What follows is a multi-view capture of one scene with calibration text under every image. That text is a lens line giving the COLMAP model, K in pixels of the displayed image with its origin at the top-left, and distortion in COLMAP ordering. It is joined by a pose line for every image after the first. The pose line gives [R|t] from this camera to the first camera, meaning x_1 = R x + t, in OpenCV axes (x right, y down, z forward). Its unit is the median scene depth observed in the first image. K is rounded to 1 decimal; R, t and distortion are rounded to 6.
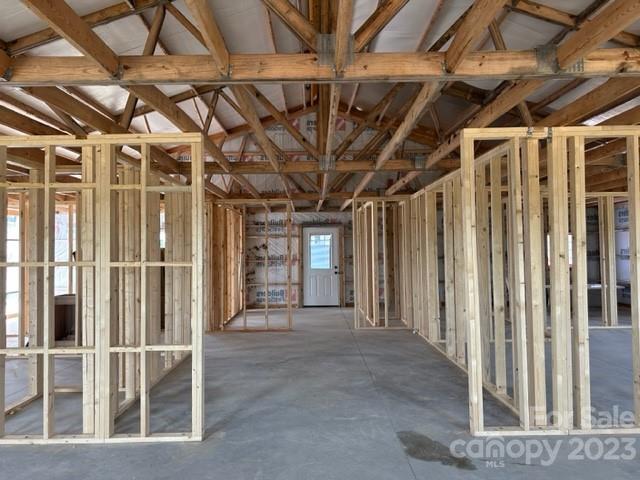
lens RADIAL K [[455.6, 0, 324.8], [0, 455.6, 238.0], [0, 0, 1]] dist [0.071222, -0.066120]
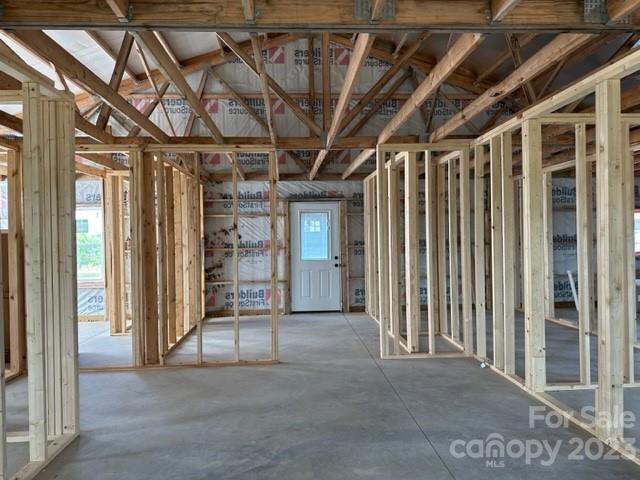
lens RADIAL K [[455.6, 0, 330.6], [0, 455.6, 251.0], [0, 0, 1]] dist [0.071222, -0.066120]
pose [[0.998329, -0.003357, 0.057694, -0.027657], [0.000326, 0.998622, 0.052473, 0.016256], [-0.057790, -0.052366, 0.996954, 0.292556]]
